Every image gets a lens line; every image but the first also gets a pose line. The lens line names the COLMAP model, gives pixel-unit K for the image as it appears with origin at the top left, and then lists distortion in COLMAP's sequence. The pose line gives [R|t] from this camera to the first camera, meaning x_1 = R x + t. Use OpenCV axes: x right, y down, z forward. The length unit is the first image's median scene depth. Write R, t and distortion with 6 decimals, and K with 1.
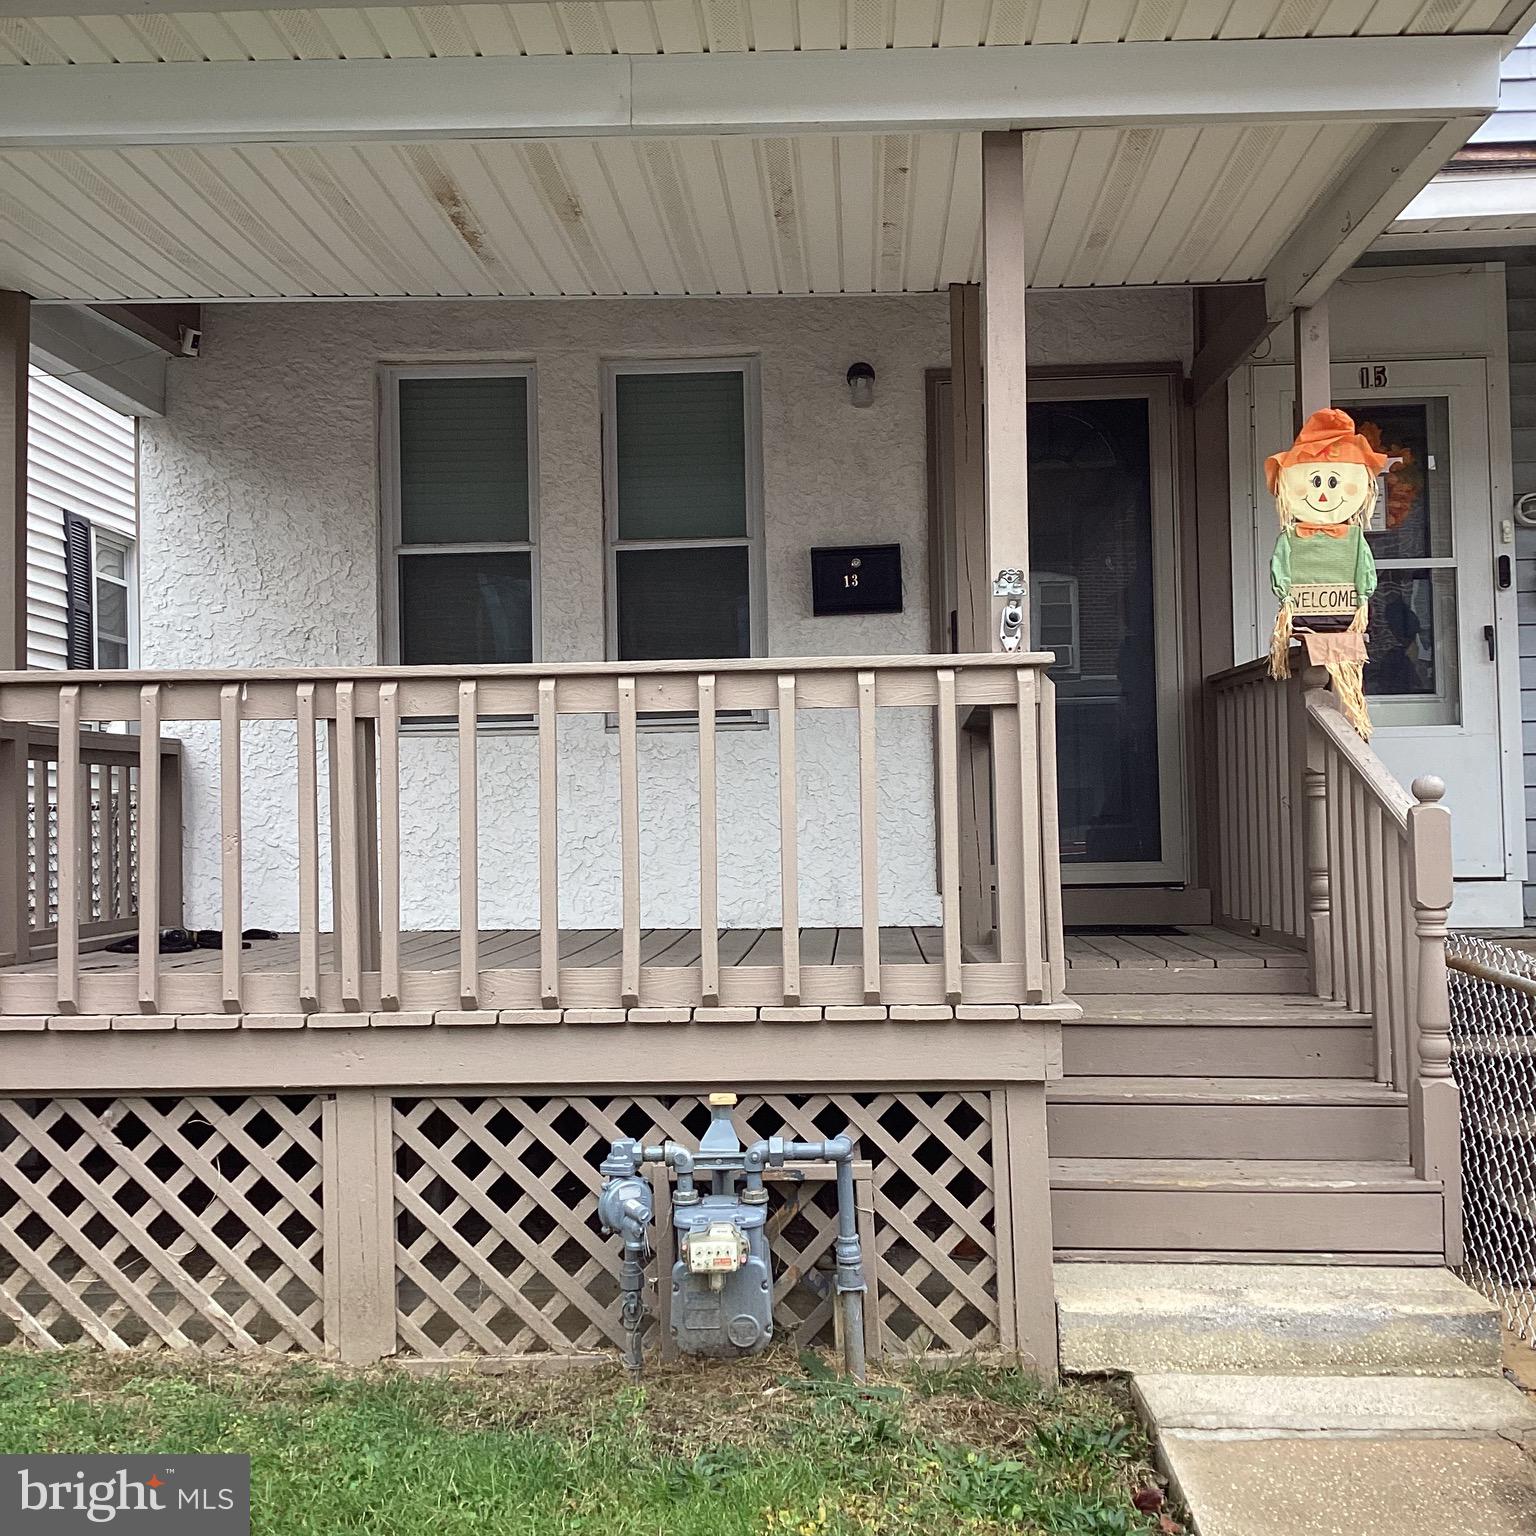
lens RADIAL K [[1882.8, 0, 776.9], [0, 1882.8, 763.1], [0, 0, 1]] dist [0.142681, -0.313972]
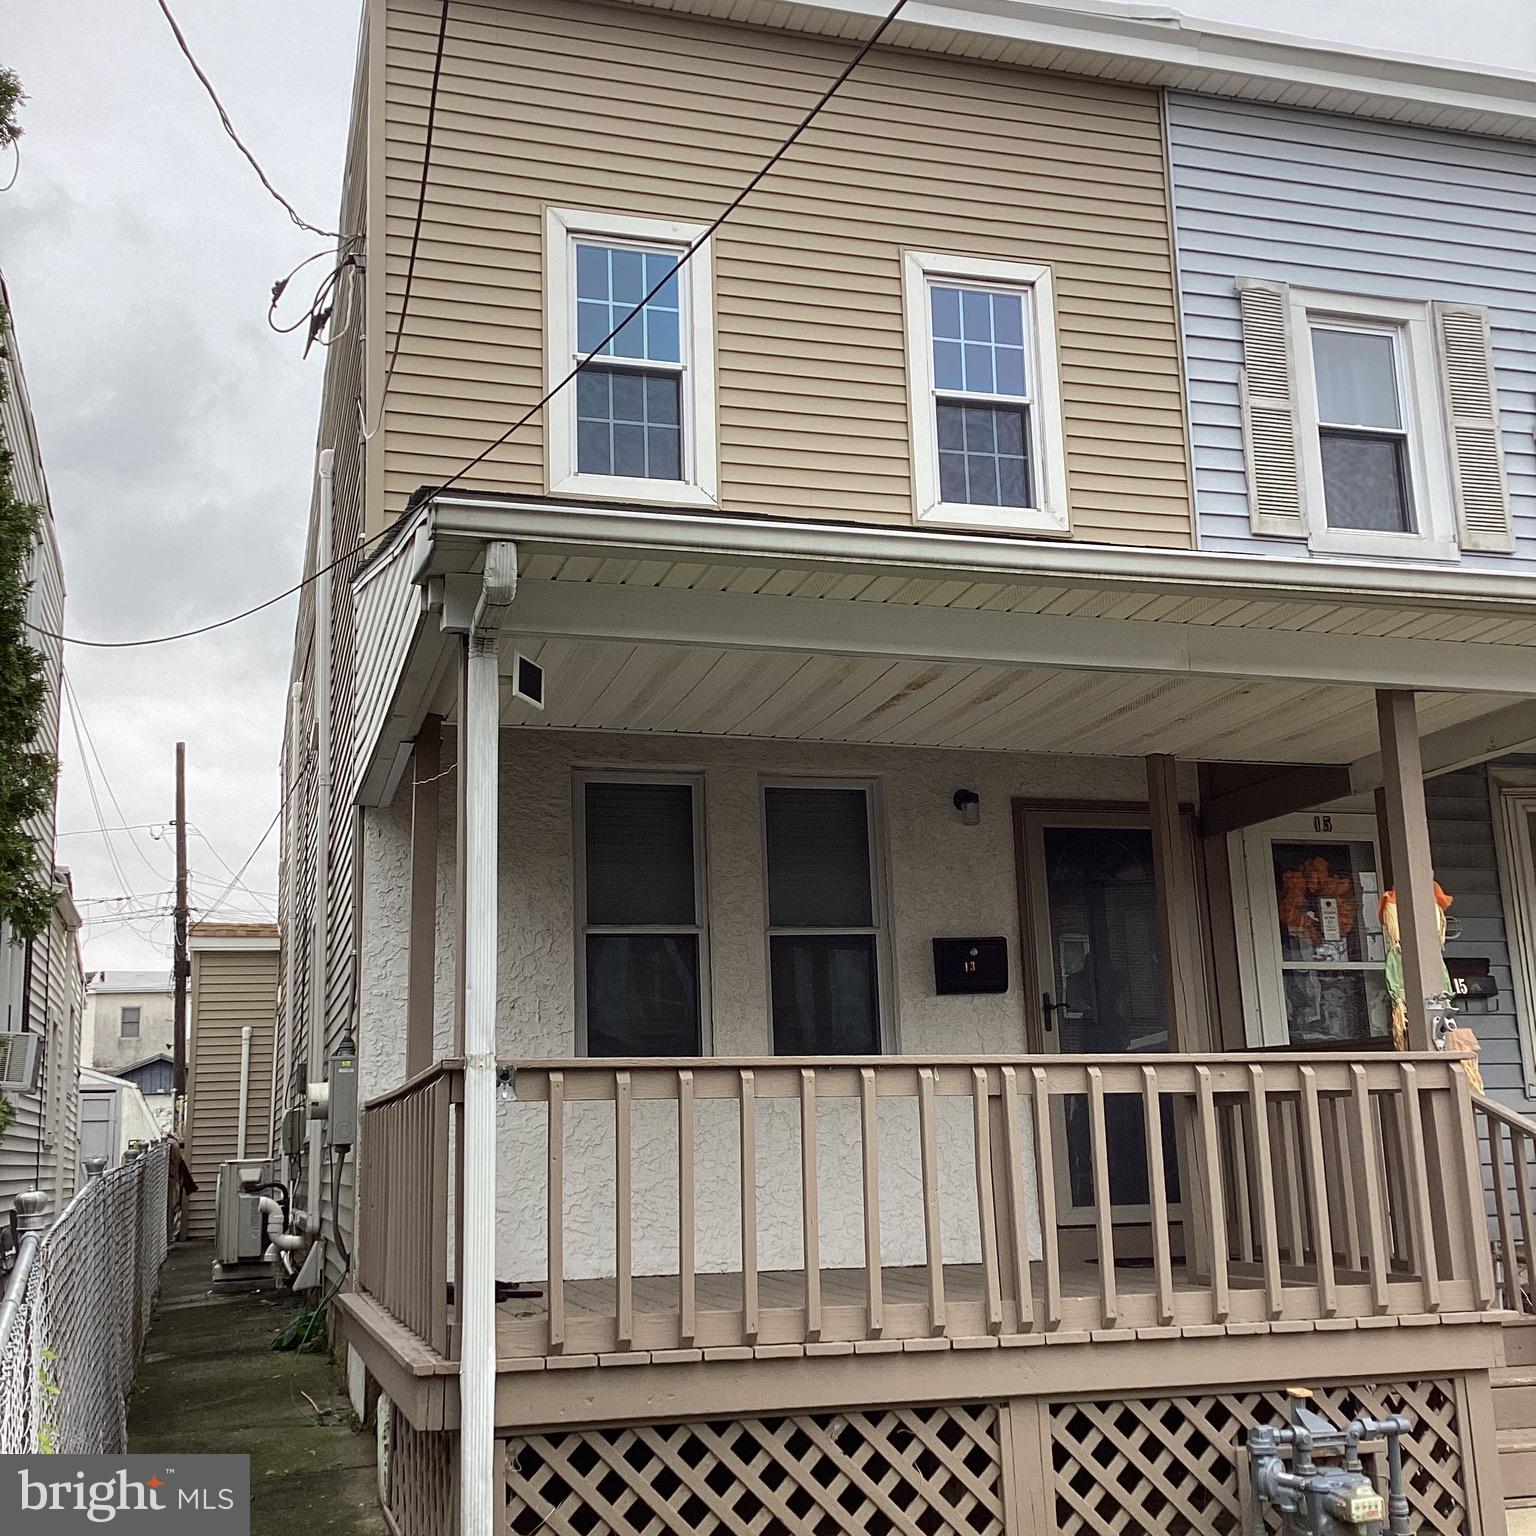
lens RADIAL K [[1882.8, 0, 776.9], [0, 1882.8, 763.1], [0, 0, 1]] dist [0.142681, -0.313972]
pose [[0.946588, 0.056947, 0.317376, -0.606829], [-0.000242, 0.984406, -0.175910, -0.014918], [-0.322445, 0.166438, 0.931841, -0.148929]]
